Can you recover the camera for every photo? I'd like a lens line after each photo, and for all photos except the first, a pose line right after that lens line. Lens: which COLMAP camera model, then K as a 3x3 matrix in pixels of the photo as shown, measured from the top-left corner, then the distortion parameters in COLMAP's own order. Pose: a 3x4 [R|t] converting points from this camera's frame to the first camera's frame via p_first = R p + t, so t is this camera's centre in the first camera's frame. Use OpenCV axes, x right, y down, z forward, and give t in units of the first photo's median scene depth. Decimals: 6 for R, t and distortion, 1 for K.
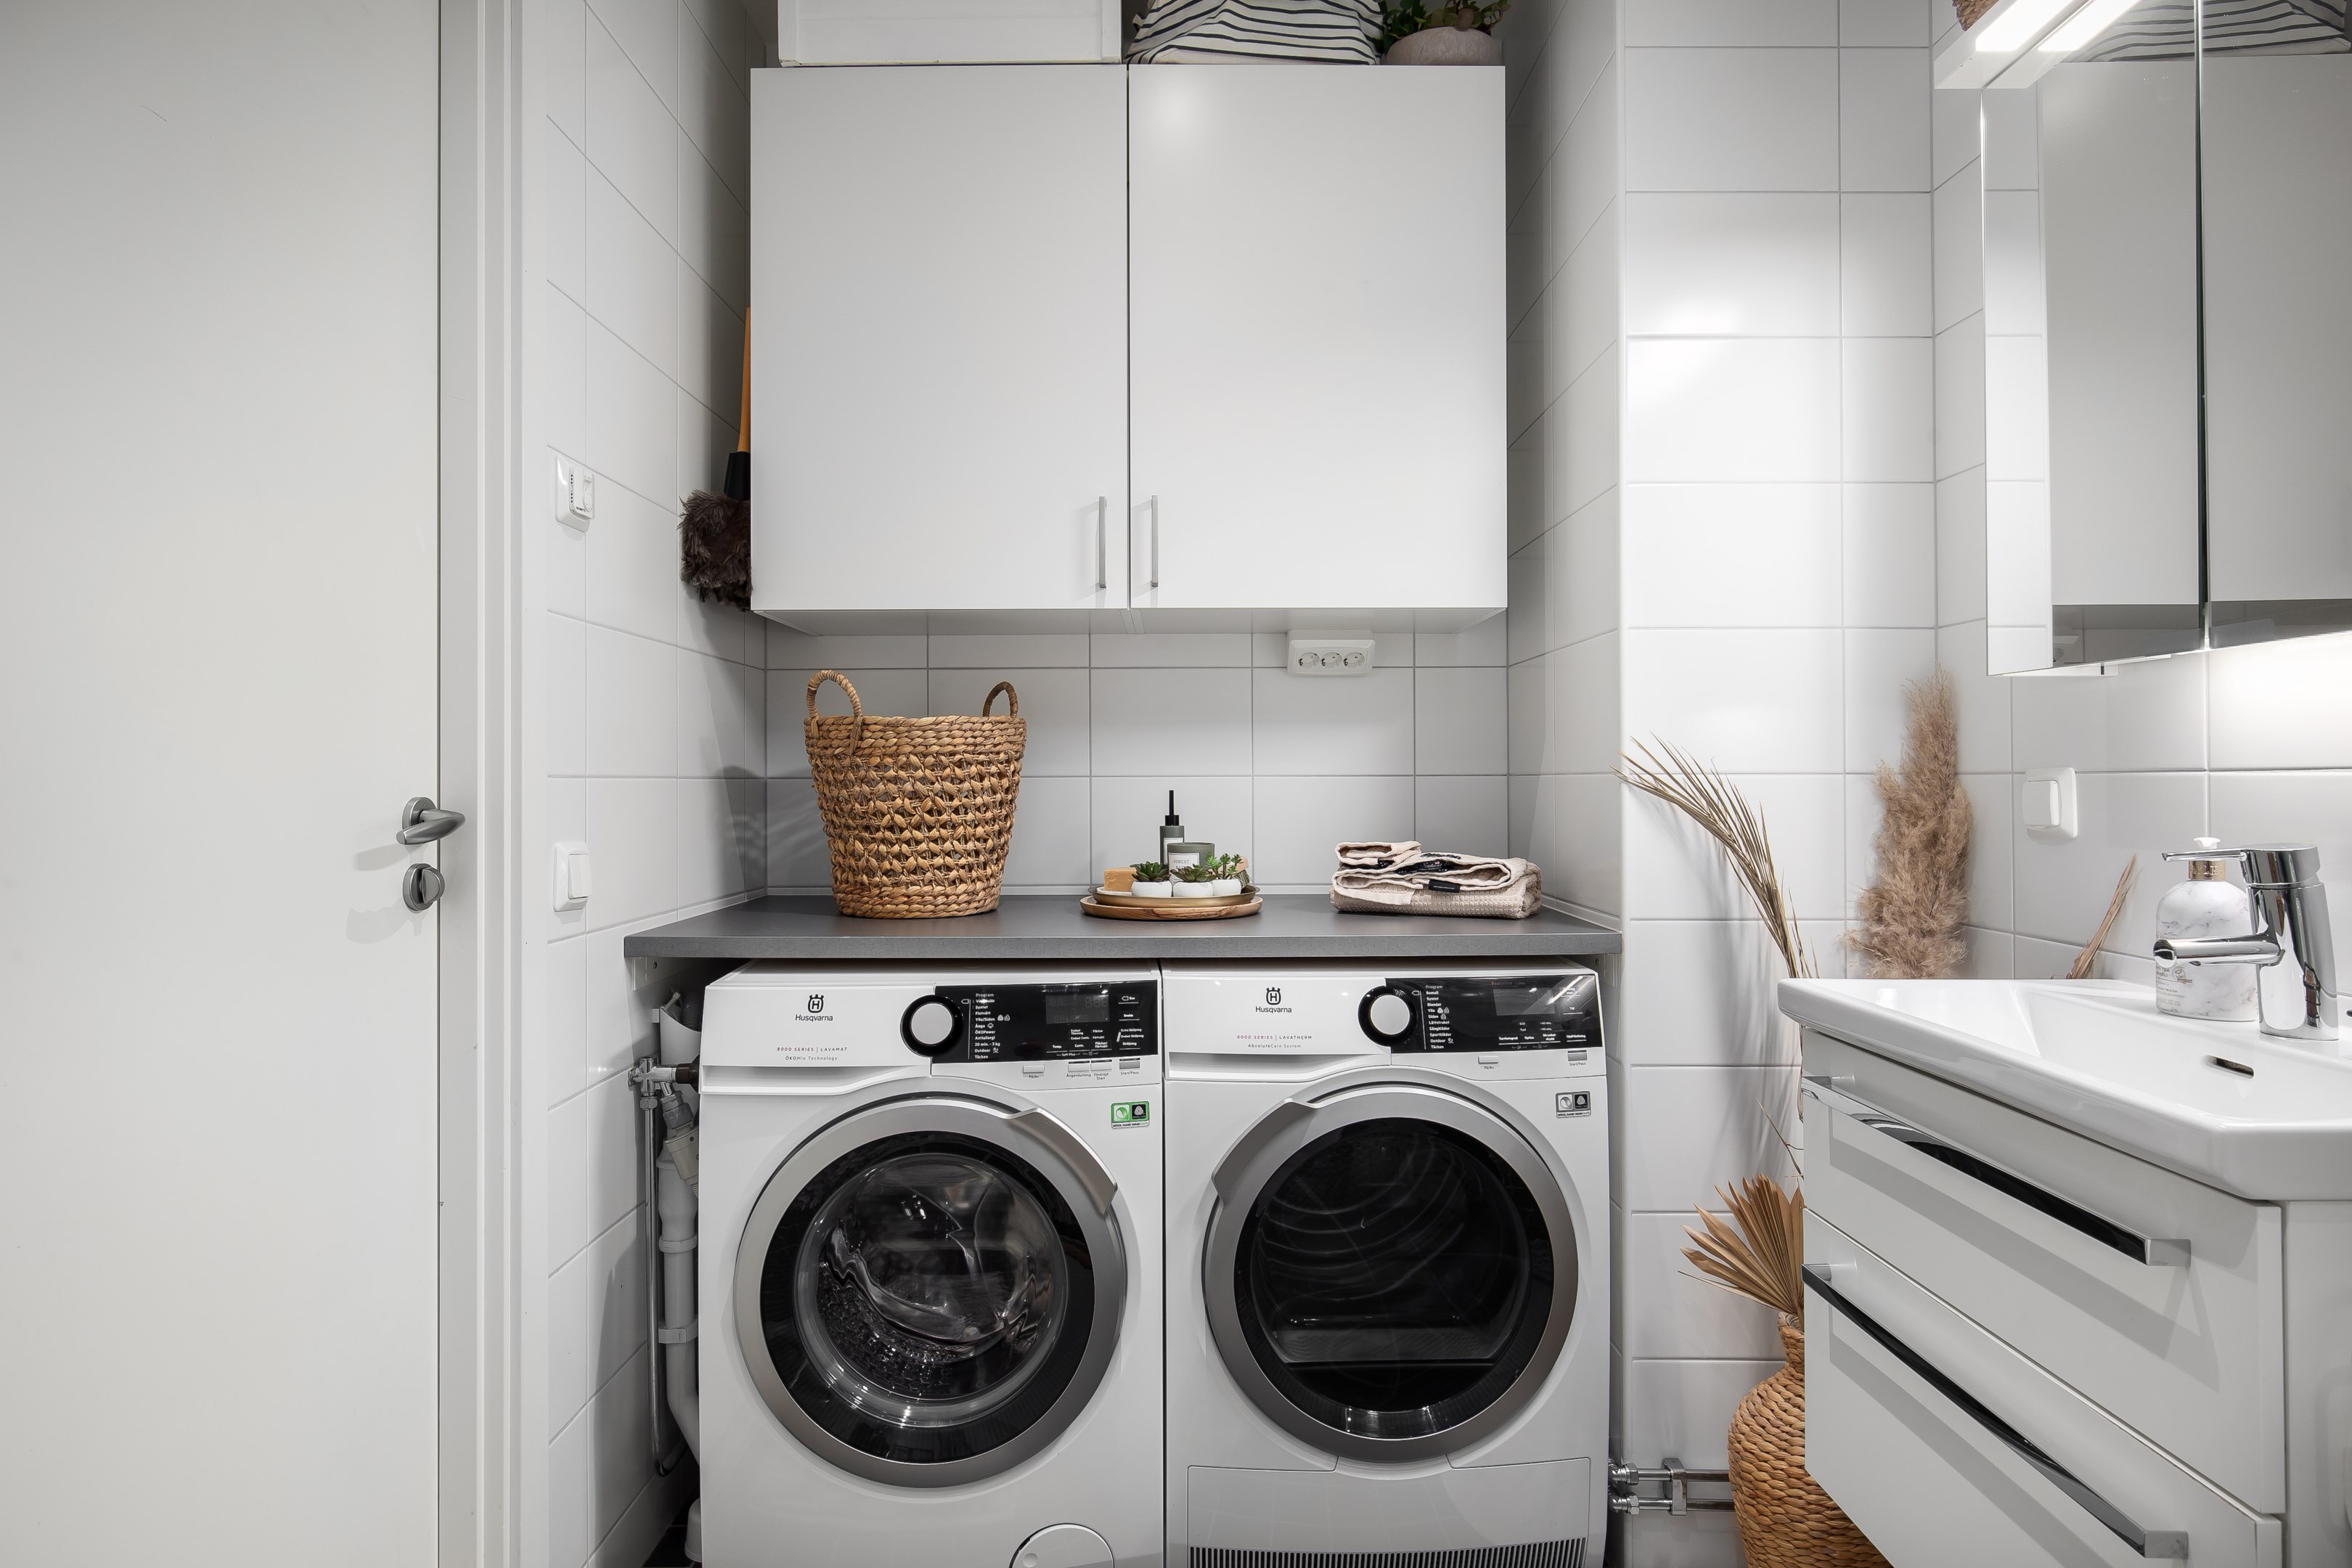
lens RADIAL K [[1251.7, 0, 1176.0], [0, 1251.7, 784.0], [0, 0, 1]] dist [0.001085, 0.000016]
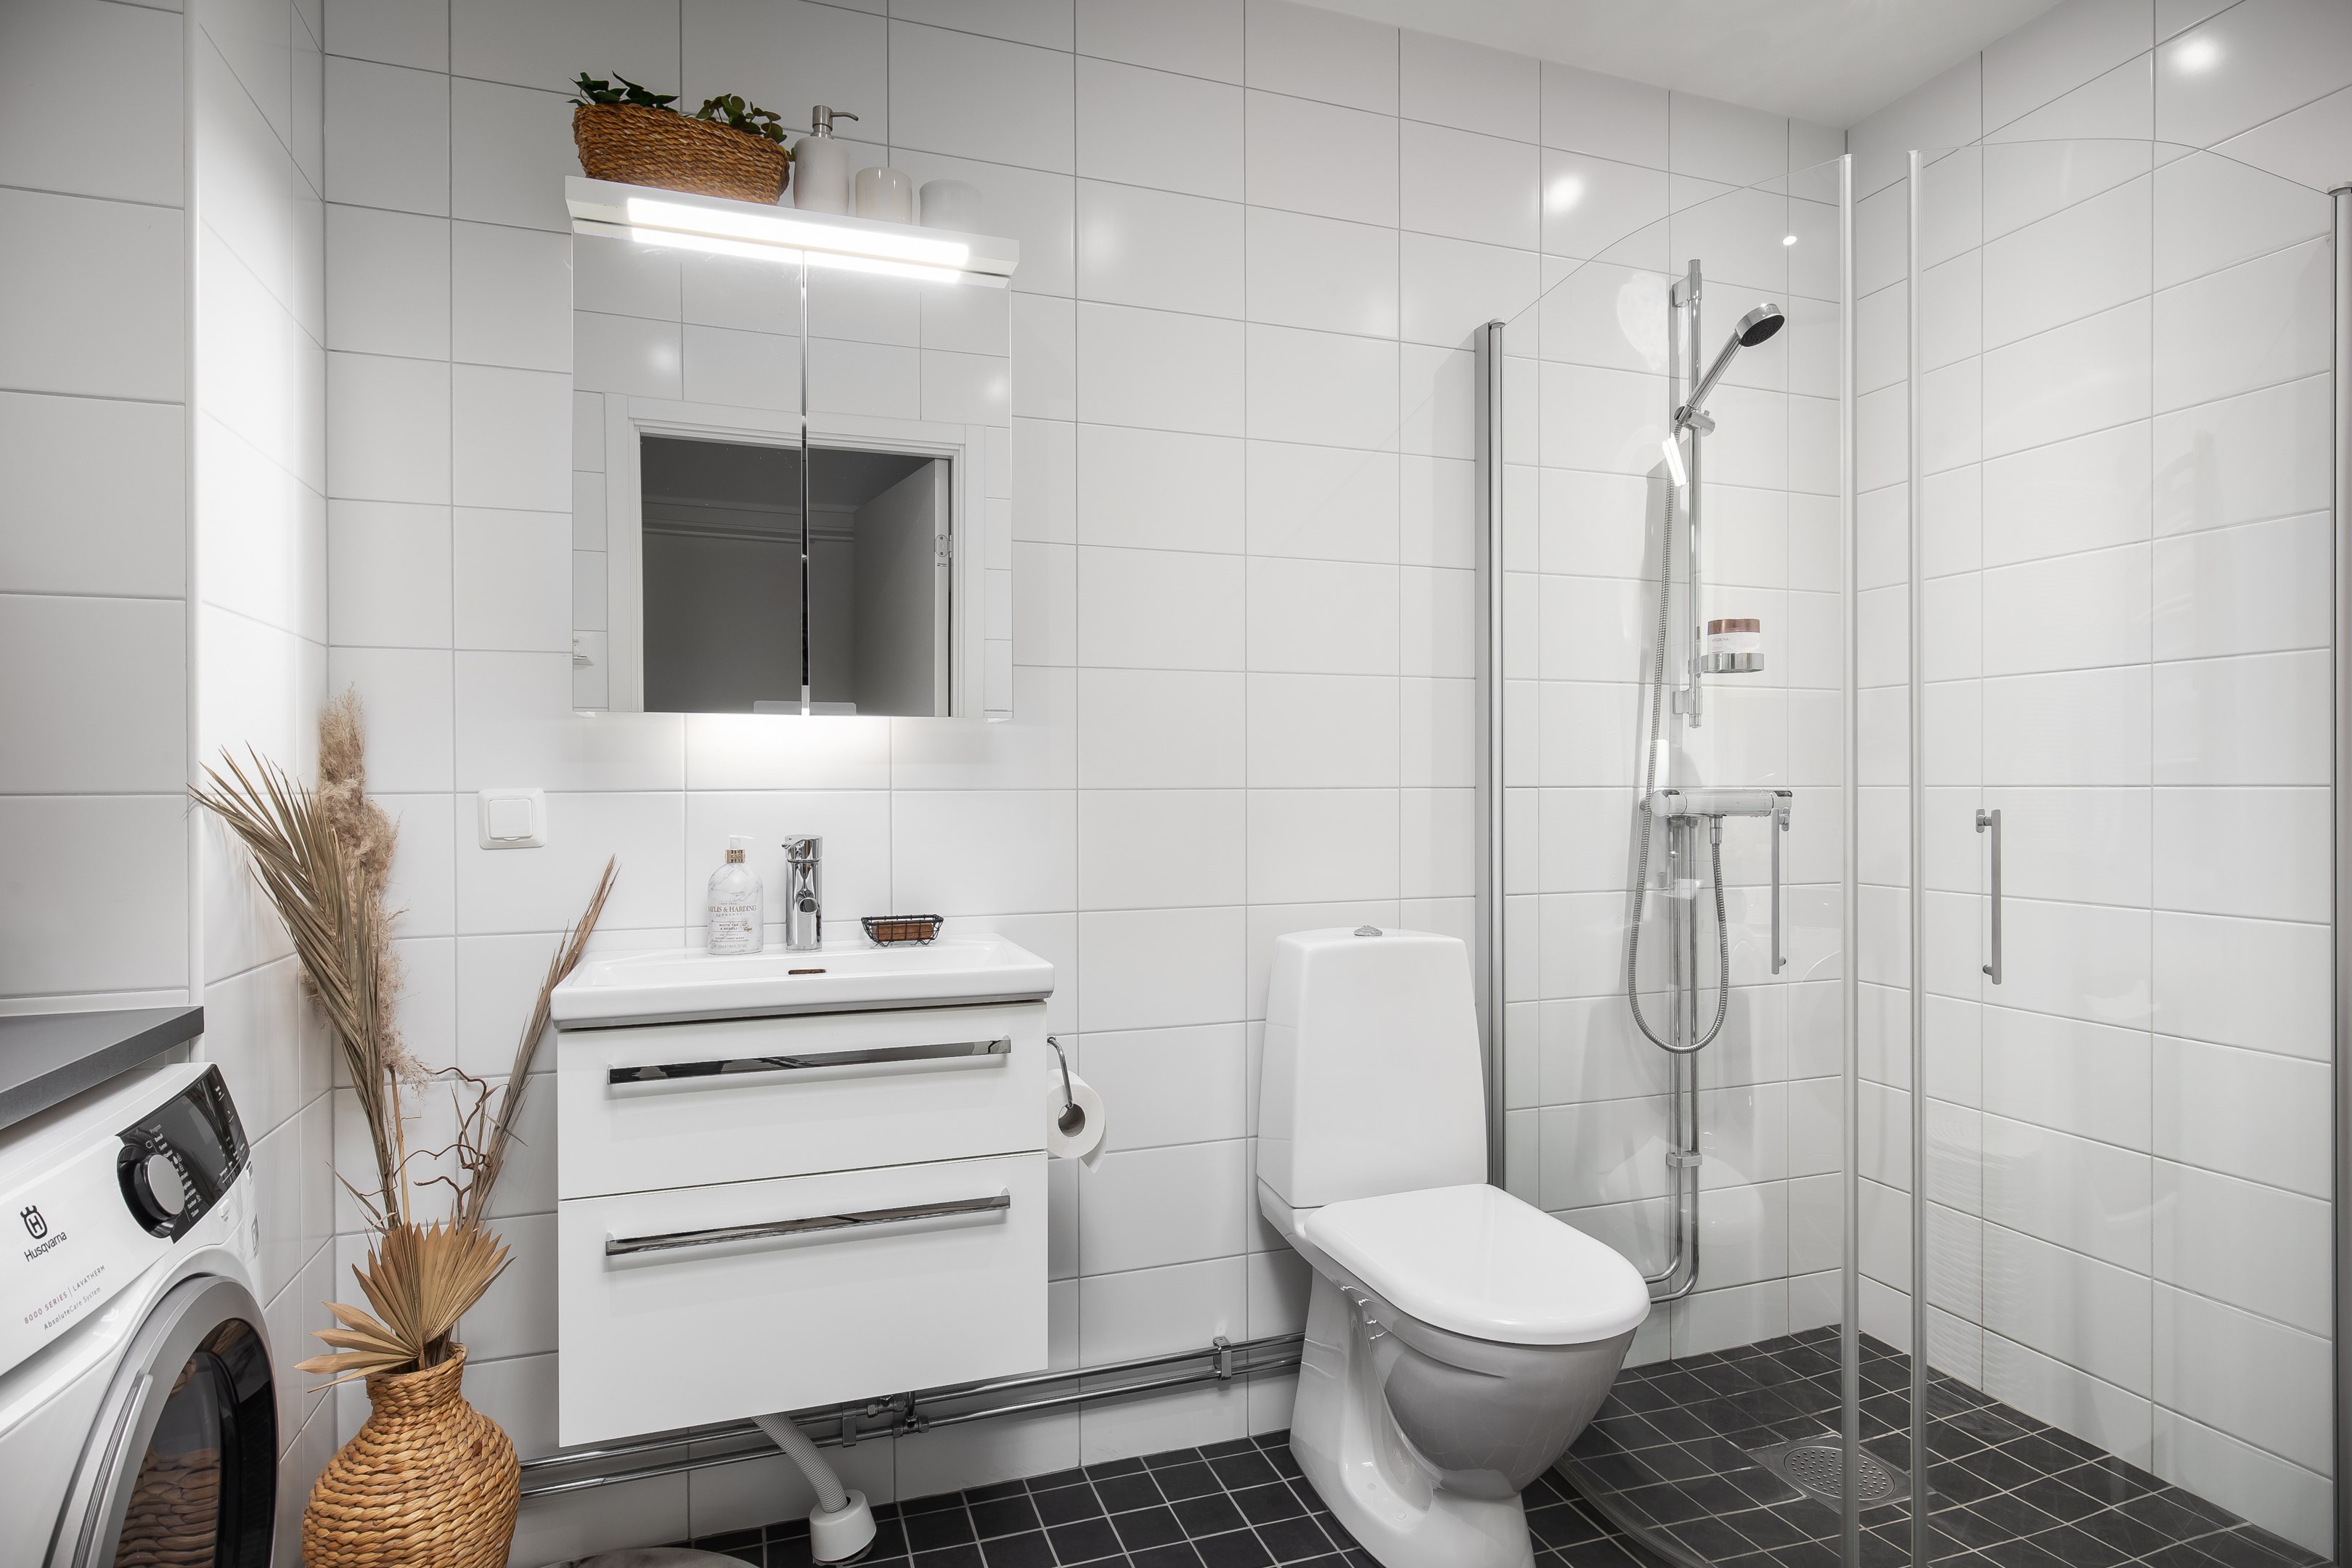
lens RADIAL K [[1251.7, 0, 1176.0], [0, 1251.7, 784.0], [0, 0, 1]] dist [0.001085, 0.000016]
pose [[-0.335017, 0.009009, 0.942169, -0.549210], [0.002997, 0.999959, -0.008496, -0.004419], [-0.942207, -0.000023, -0.335031, 0.707716]]
